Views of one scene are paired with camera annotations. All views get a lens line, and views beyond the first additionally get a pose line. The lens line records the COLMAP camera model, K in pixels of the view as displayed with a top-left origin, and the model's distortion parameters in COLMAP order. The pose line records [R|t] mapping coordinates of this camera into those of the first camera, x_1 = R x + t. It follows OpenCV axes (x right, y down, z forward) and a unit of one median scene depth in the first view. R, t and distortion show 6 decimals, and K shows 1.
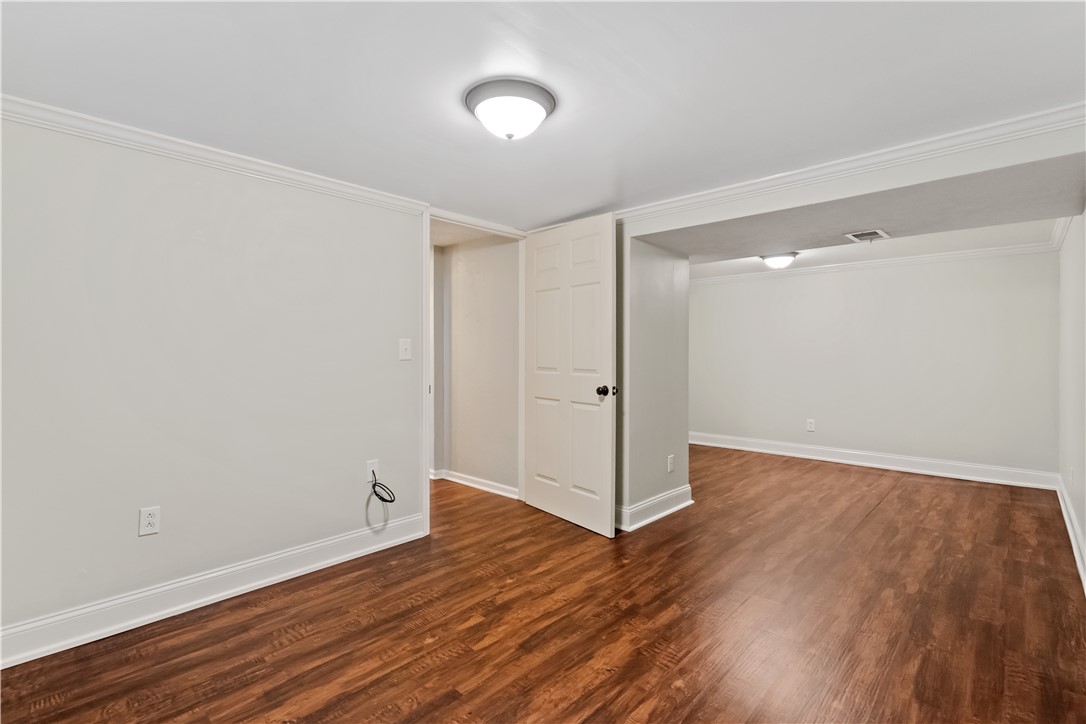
lens RADIAL K [[508.3, 0, 542.5], [0, 508.3, 351.8], [0, 0, 1]] dist [0.000771, 0.000109]
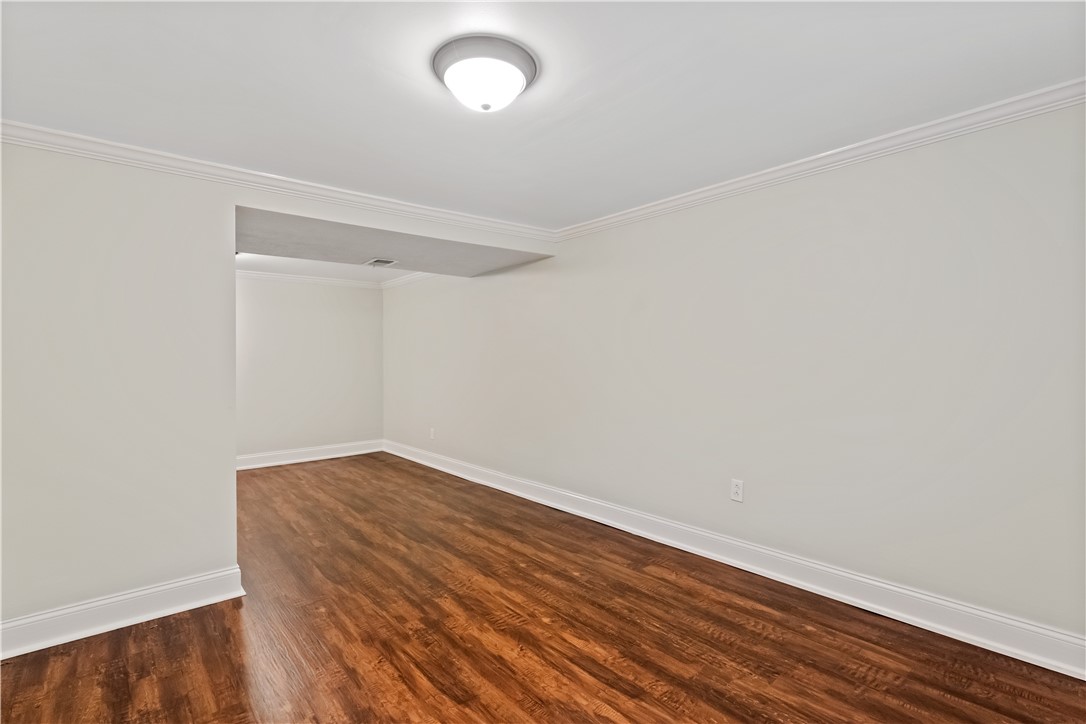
lens RADIAL K [[506.6, 0, 543.0], [0, 506.6, 362.0], [0, 0, 1]] dist [-0.000013, 0.000045]
pose [[0.118597, -0.012267, 0.992867, -0.743736], [0.008436, 0.999900, 0.011346, 0.000613], [-0.992907, 0.007030, 0.118689, 0.657169]]
